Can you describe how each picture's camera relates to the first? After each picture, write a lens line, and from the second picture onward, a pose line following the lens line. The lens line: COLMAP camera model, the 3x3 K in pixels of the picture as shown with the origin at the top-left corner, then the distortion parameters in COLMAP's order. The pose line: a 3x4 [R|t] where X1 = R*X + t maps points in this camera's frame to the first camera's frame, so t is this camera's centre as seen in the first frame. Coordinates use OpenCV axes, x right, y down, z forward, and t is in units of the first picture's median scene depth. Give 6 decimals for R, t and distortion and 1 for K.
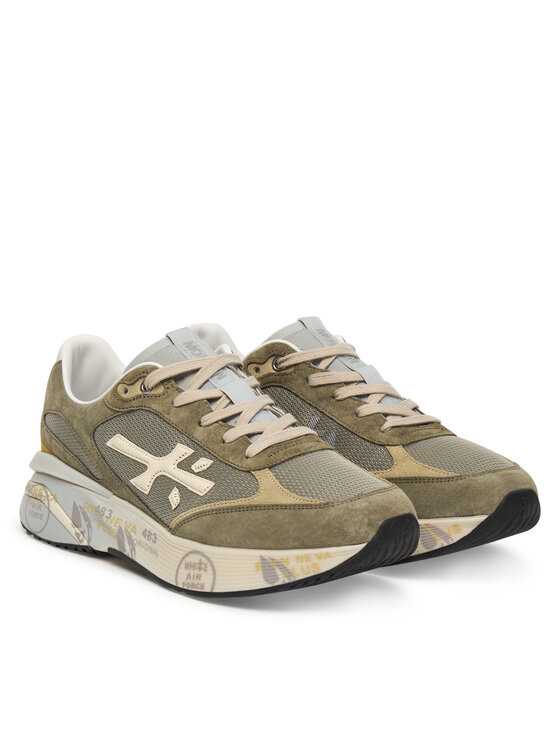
lens RADIAL K [[1939.3, 0, 280.0], [0, 1939.3, 373.0], [0, 0, 1]] dist [0.051754, 0.236116]
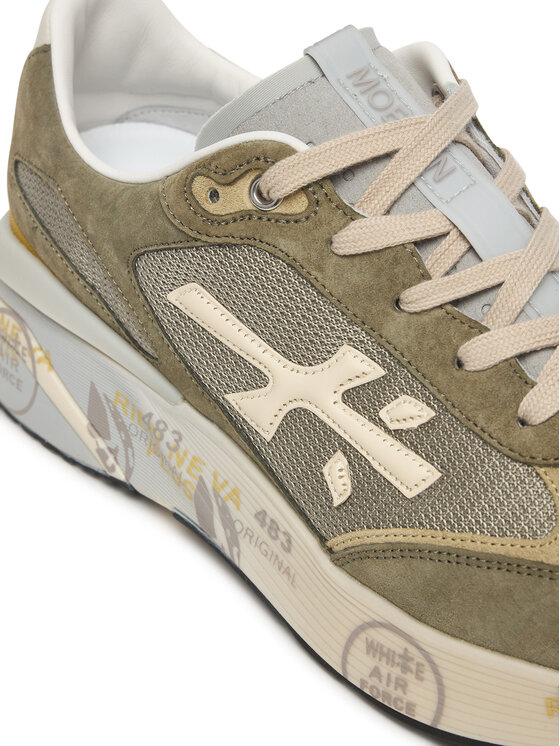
lens RADIAL K [[2100.5, 0, 280.0], [0, 2100.5, 373.0], [0, 0, 1]] dist [-0.092509, -0.493775]
pose [[0.999609, 0.000345, 0.027943, -0.079123], [-0.011948, 0.909191, 0.416208, -0.148718], [-0.025262, -0.416379, 0.908840, 0.576076]]
